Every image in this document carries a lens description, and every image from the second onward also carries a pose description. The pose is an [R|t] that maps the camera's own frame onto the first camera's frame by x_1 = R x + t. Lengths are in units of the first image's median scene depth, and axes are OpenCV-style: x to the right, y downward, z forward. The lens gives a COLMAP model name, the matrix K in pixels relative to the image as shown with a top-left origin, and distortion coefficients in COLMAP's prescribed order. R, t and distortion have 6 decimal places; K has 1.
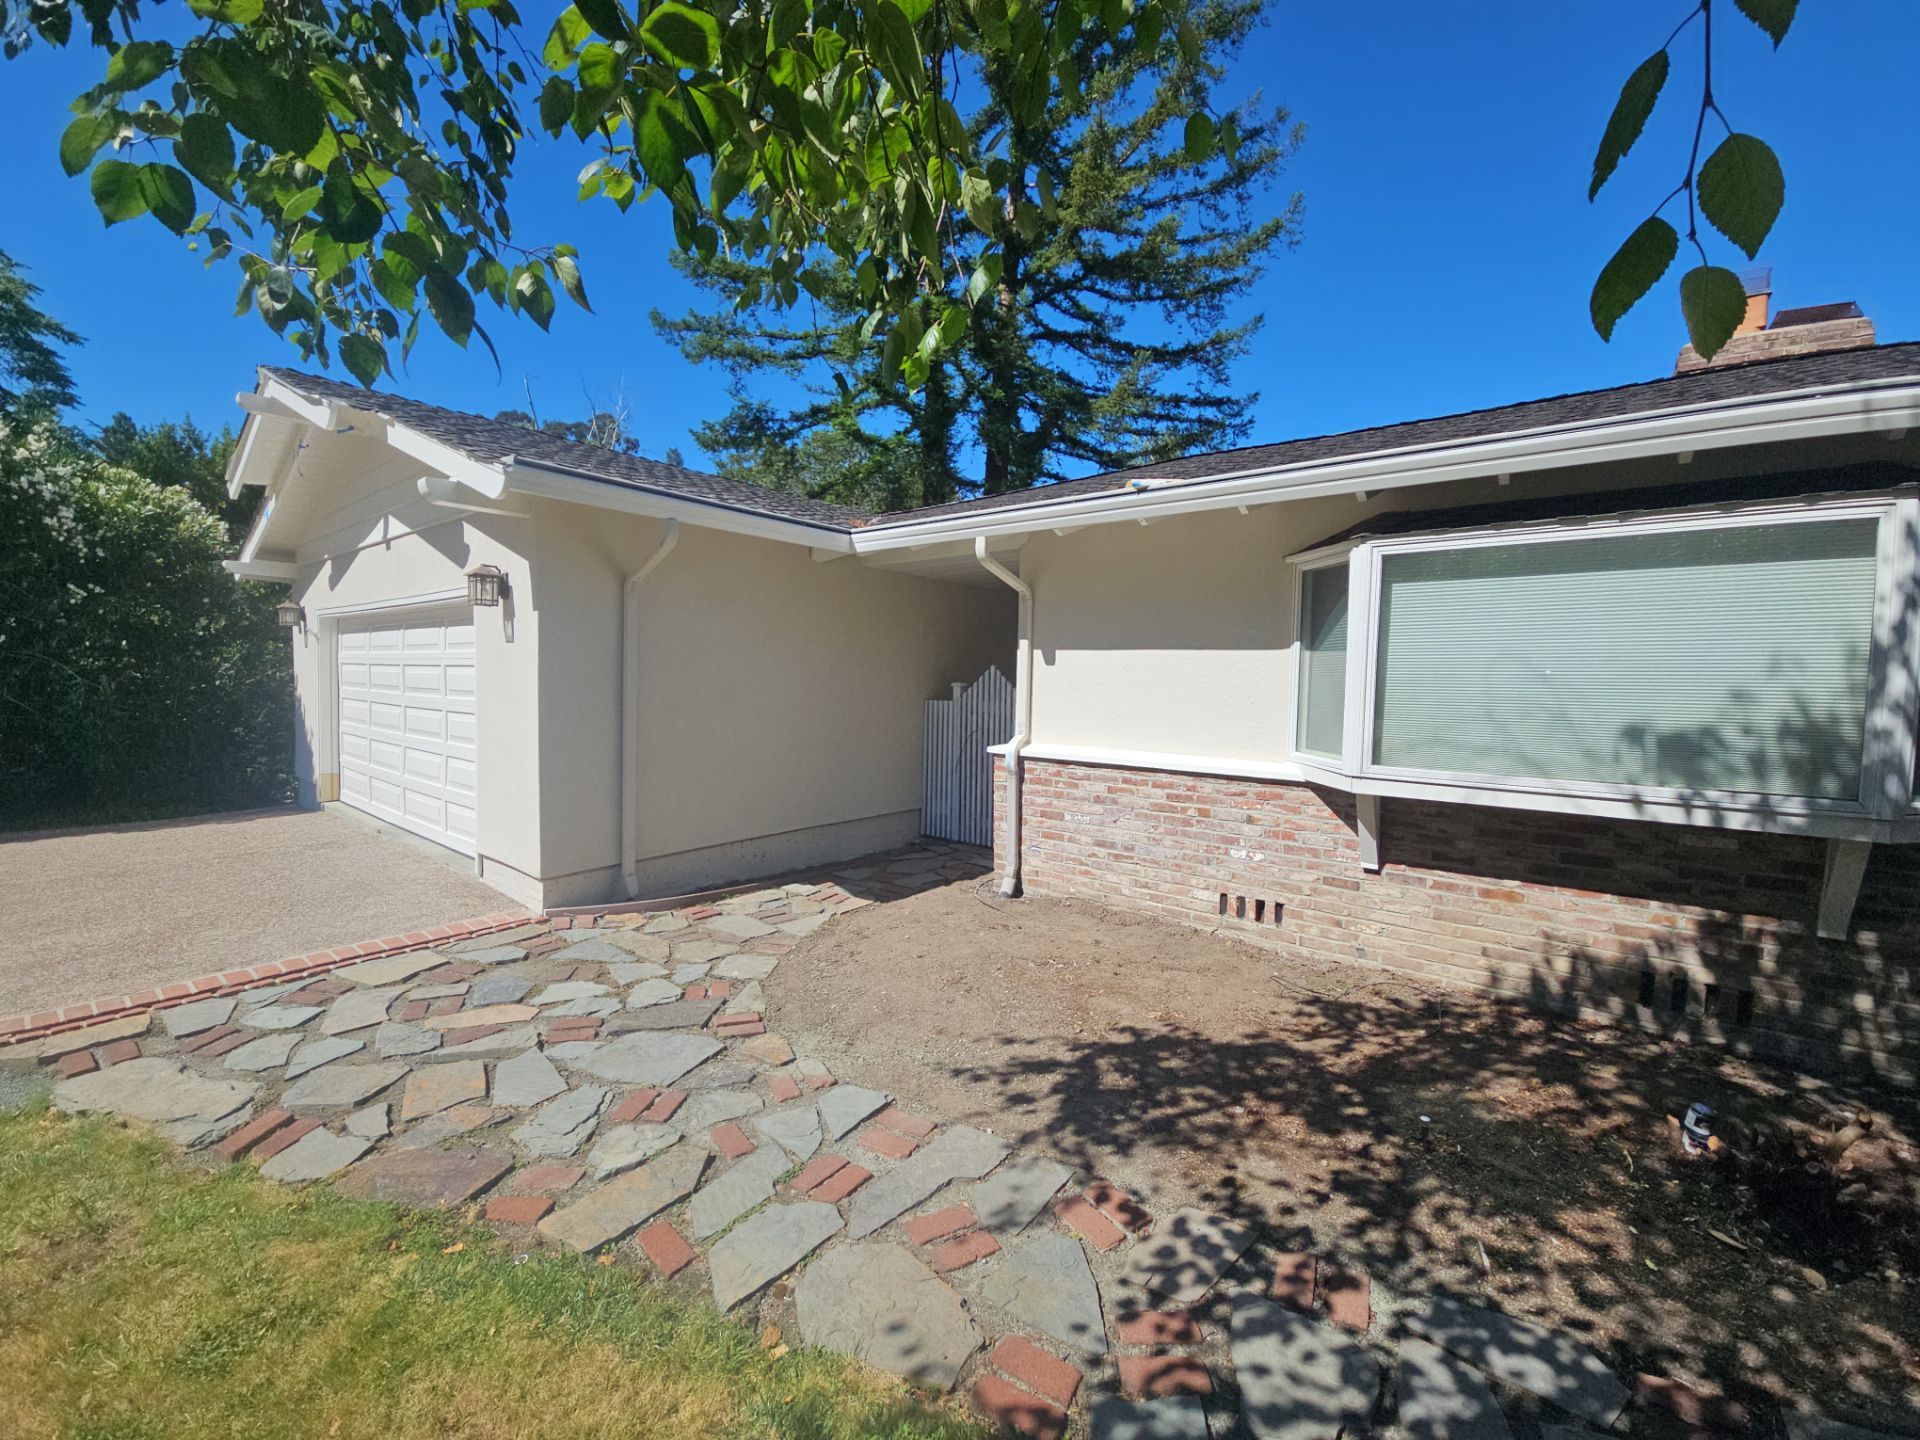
lens RADIAL K [[749.4, 0, 960.0], [0, 749.4, 720.0], [0, 0, 1]] dist [0.000753, -0.000302]
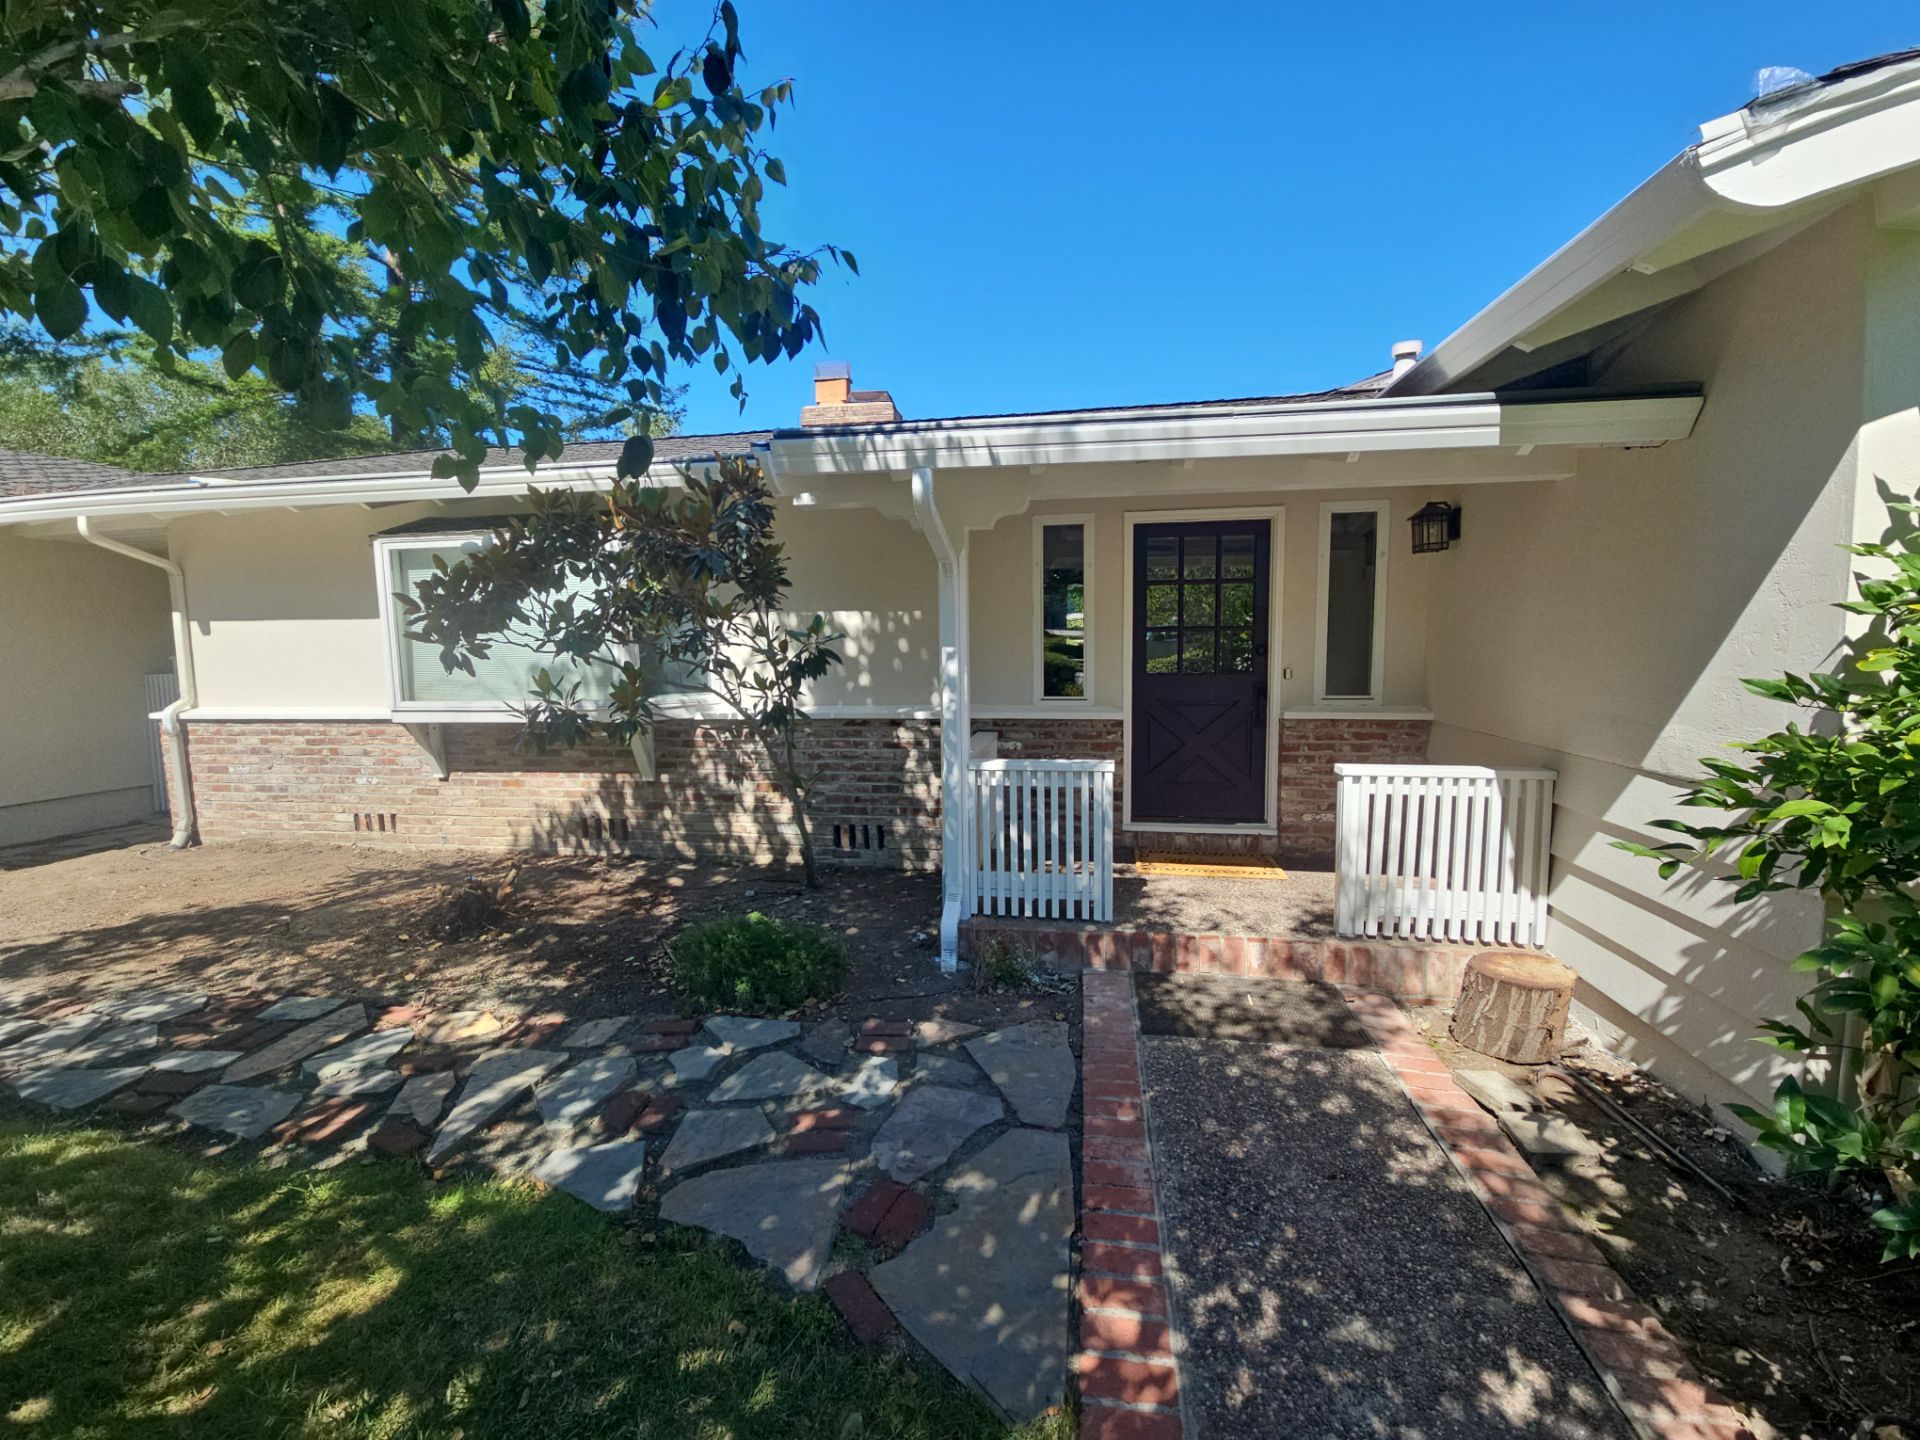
lens RADIAL K [[756.2, 0, 960.0], [0, 756.2, 720.0], [0, 0, 1]] dist [0.000446, -0.006133]
pose [[0.871128, -0.073773, 0.485483, 0.712155], [0.056543, 0.997144, 0.050065, 0.077212], [-0.487790, -0.016162, 0.872811, -0.673284]]
